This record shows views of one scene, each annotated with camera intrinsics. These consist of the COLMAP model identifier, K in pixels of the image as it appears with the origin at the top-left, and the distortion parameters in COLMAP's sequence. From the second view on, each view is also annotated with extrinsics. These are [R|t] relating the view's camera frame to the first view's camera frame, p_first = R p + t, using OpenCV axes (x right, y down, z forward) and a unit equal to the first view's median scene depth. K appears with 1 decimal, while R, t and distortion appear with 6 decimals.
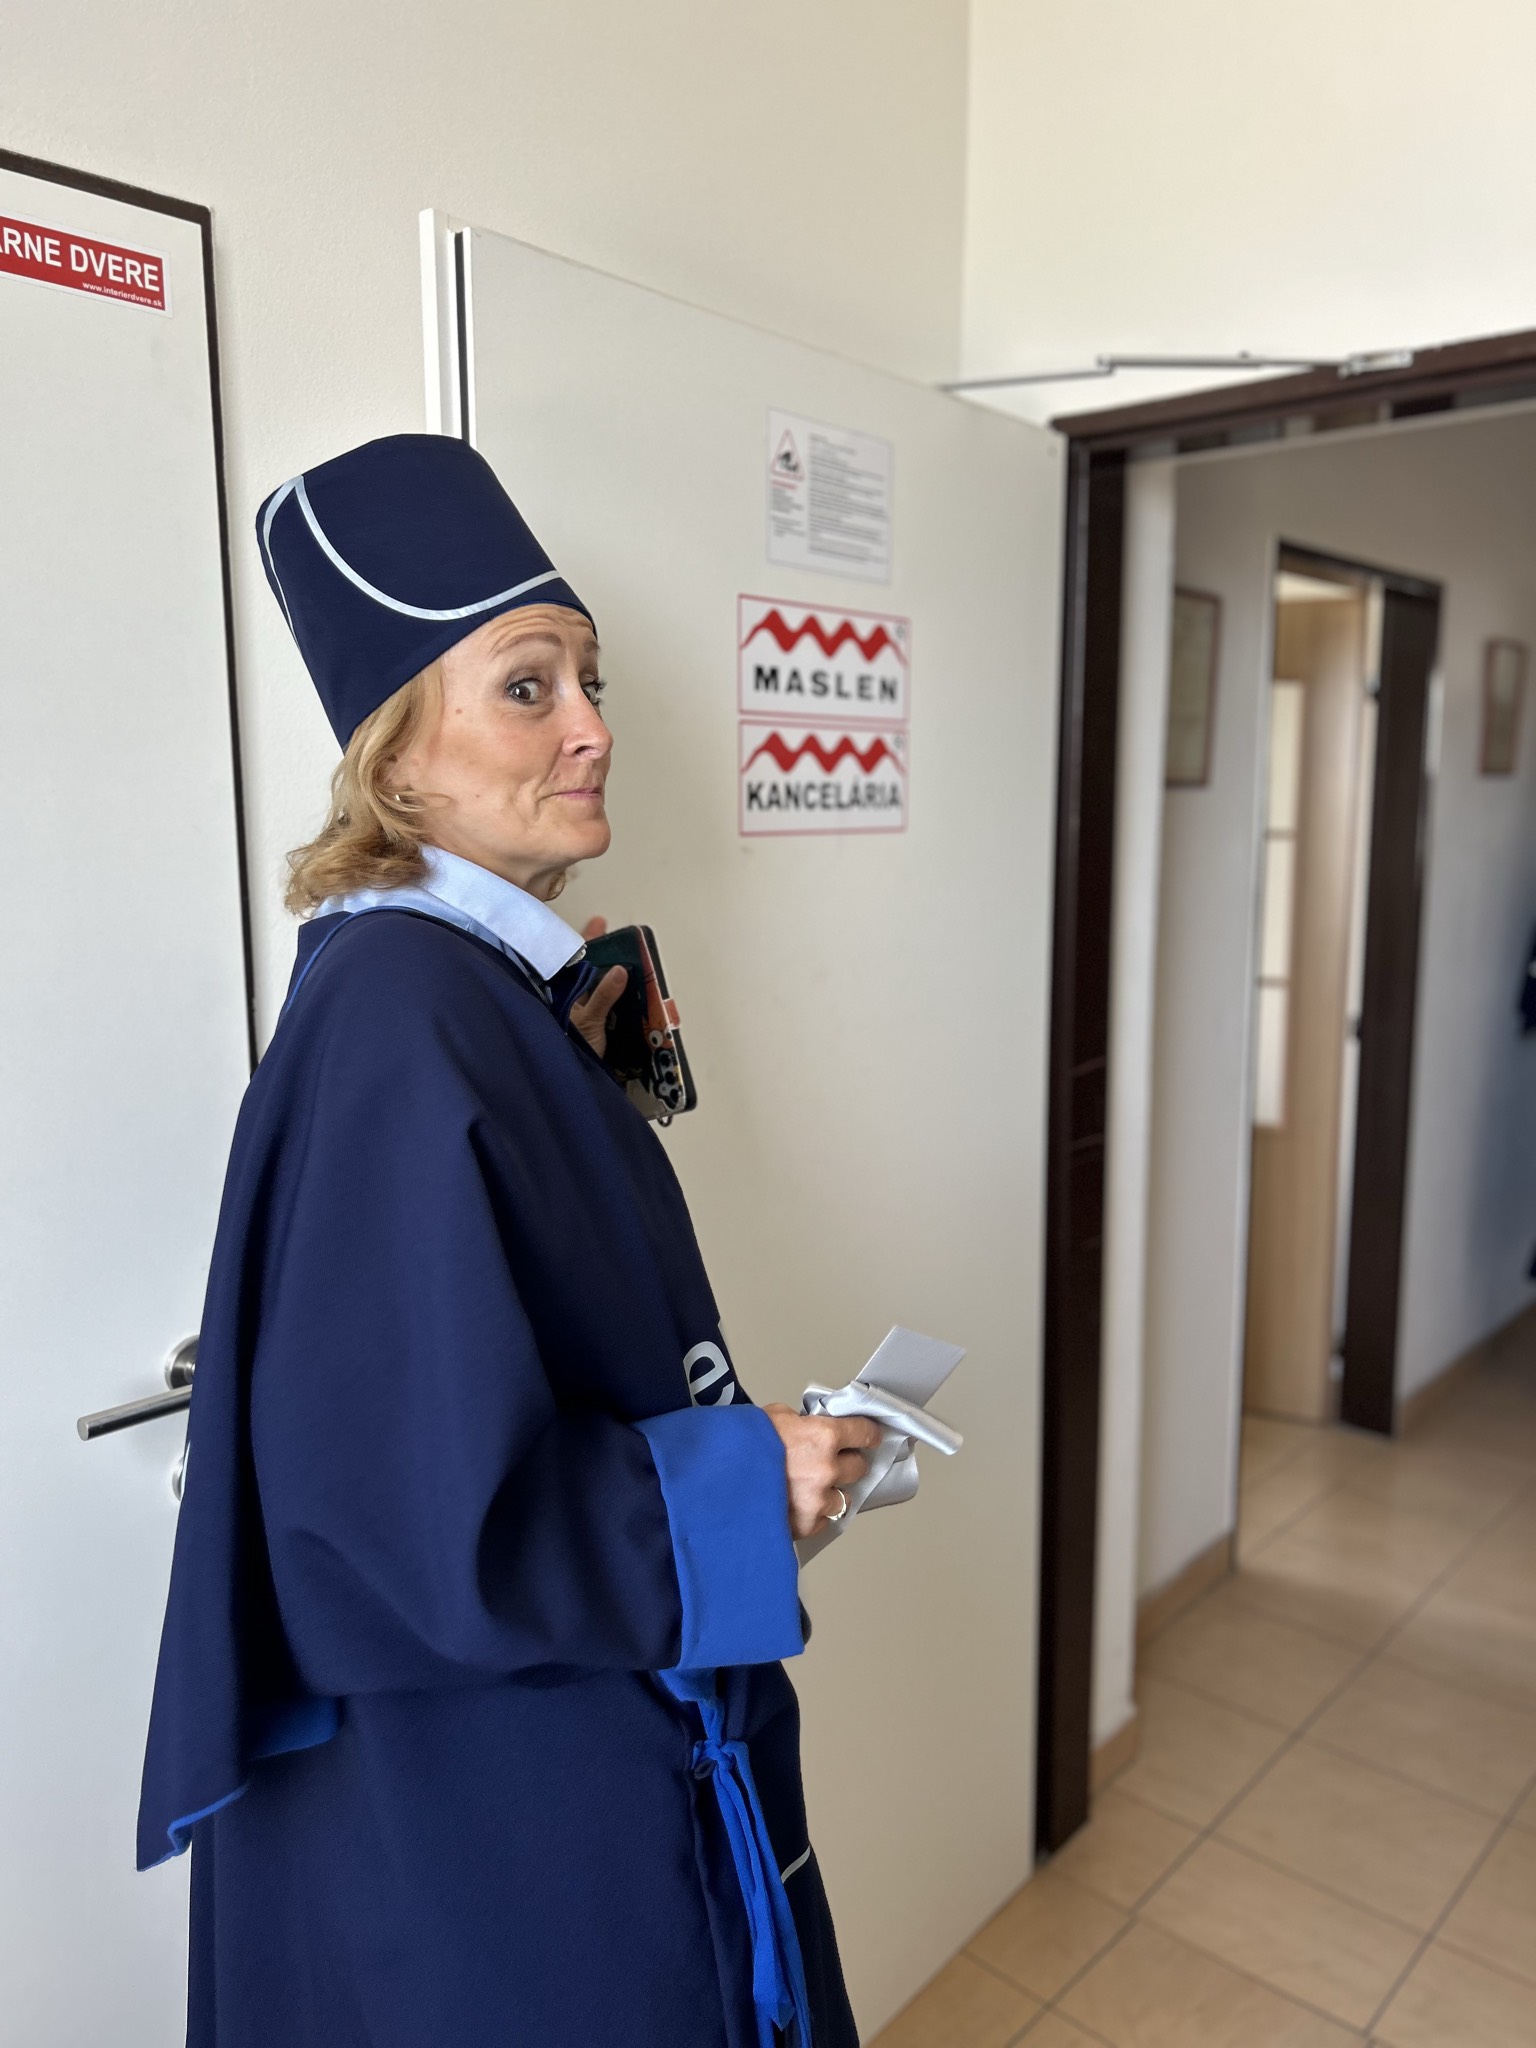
lens RADIAL K [[1550.4, 0, 753.5], [0, 1550.4, 1036.9], [0, 0, 1]] dist [0.030238, -0.036317]
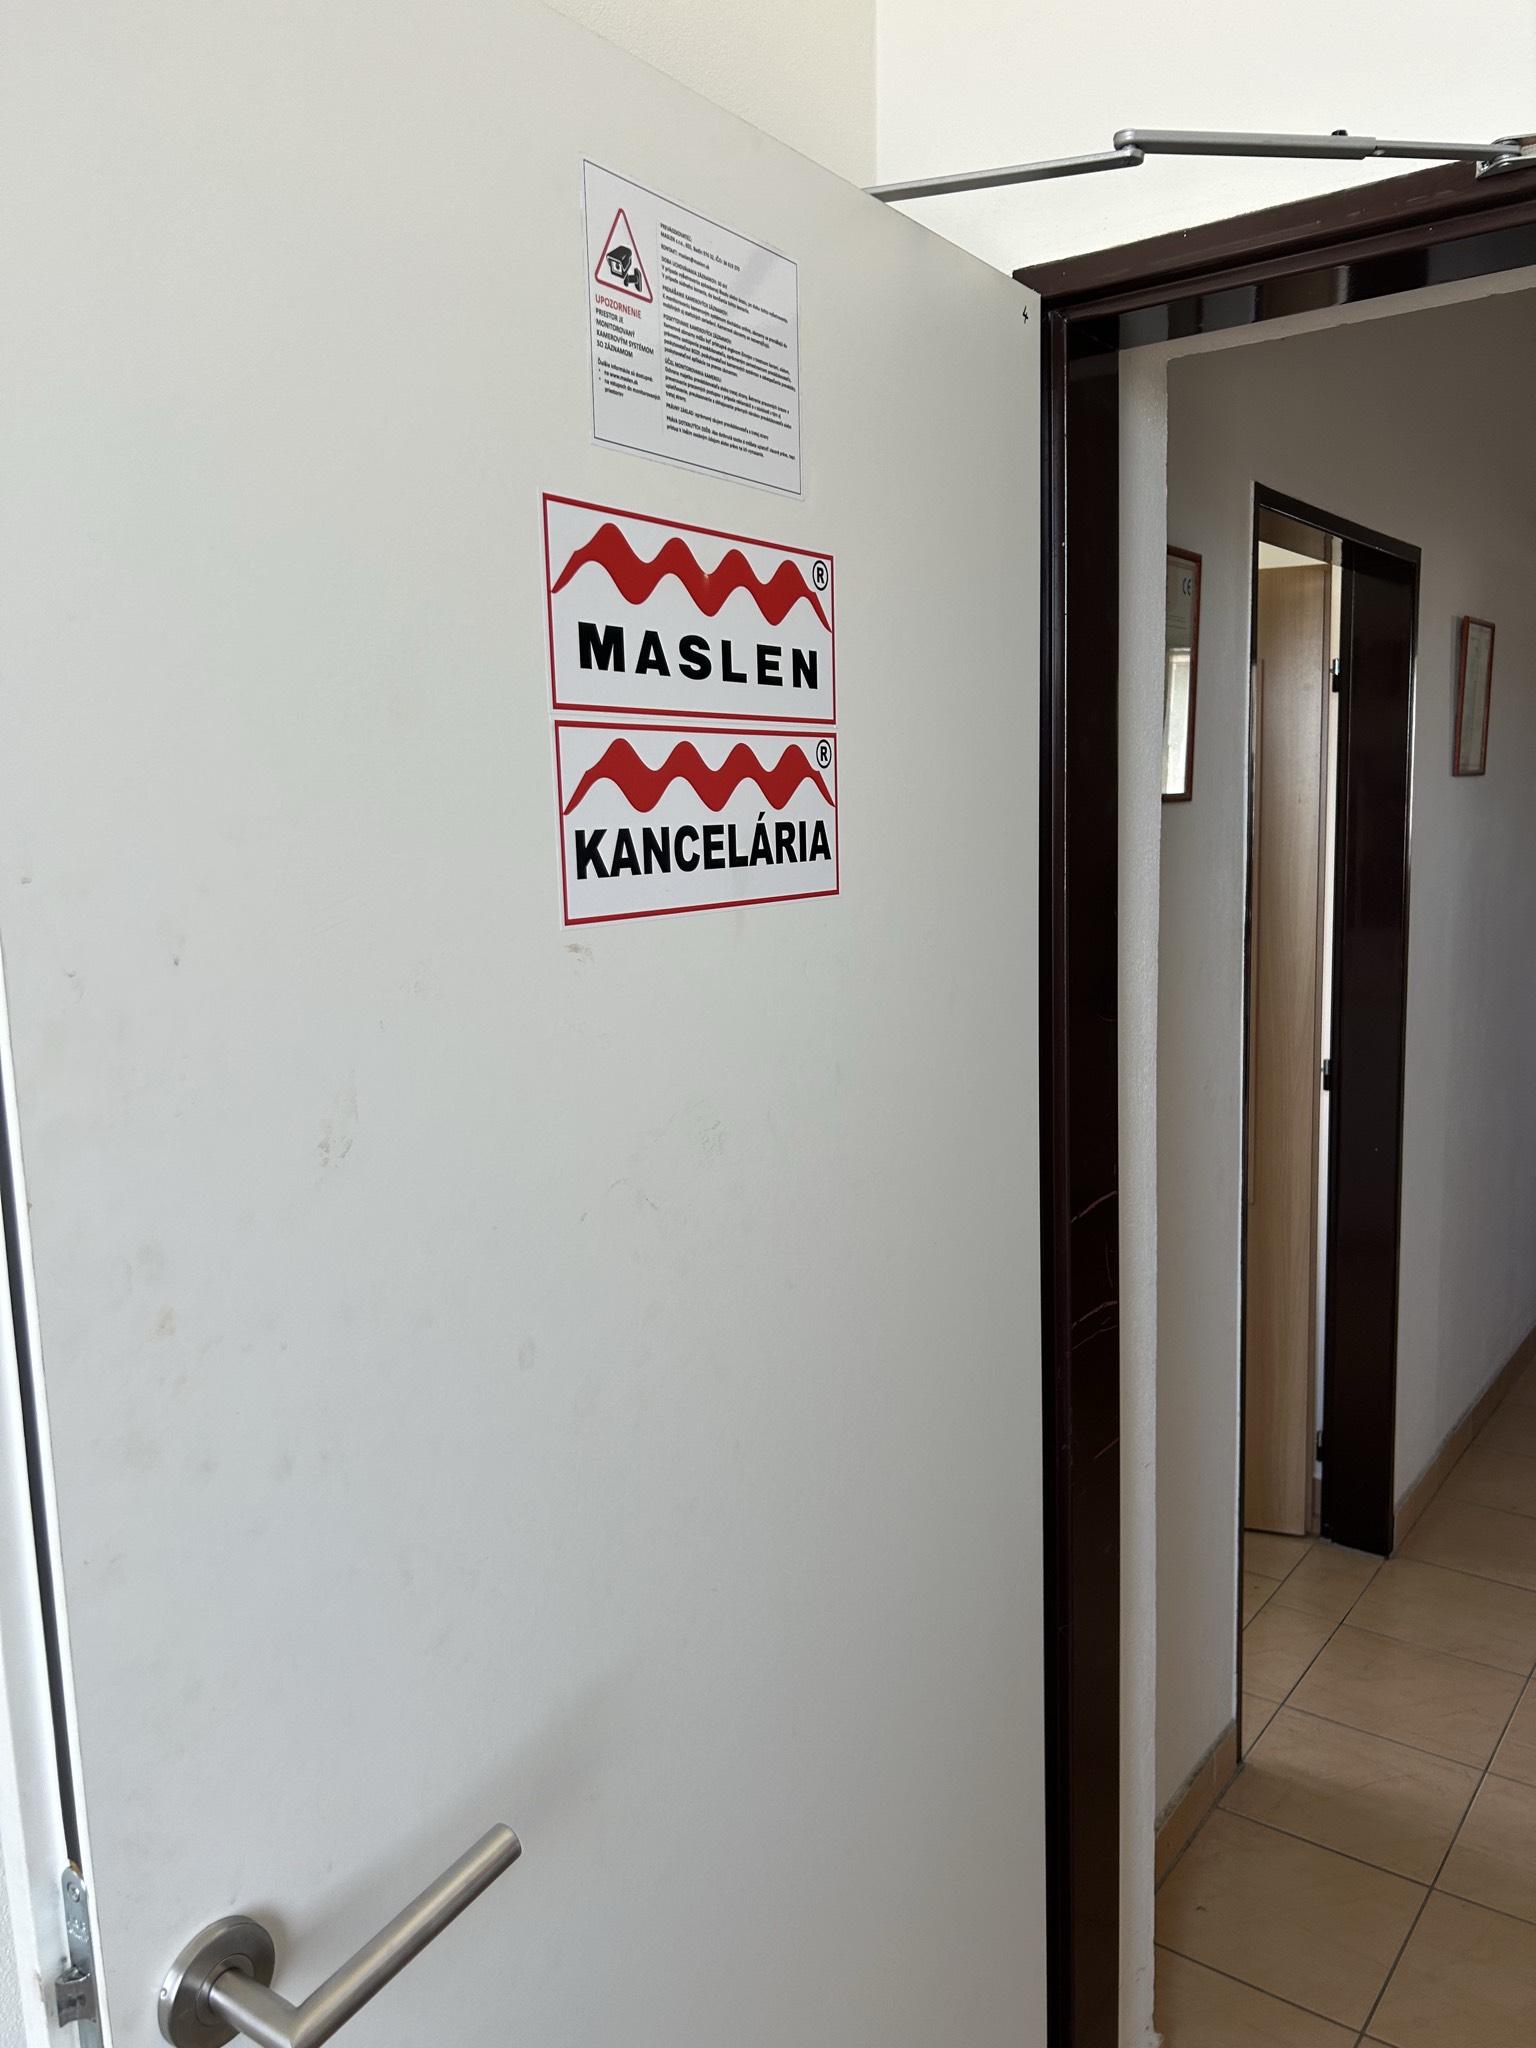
lens RADIAL K [[1550.4, 0, 781.6], [0, 1550.4, 1030.9], [0, 0, 1]] dist [0.030238, -0.036317]
pose [[0.994366, -0.039221, 0.098481, 0.011770], [0.040062, 0.999176, -0.006581, -0.080039], [-0.098142, 0.010490, 0.995117, 0.407782]]
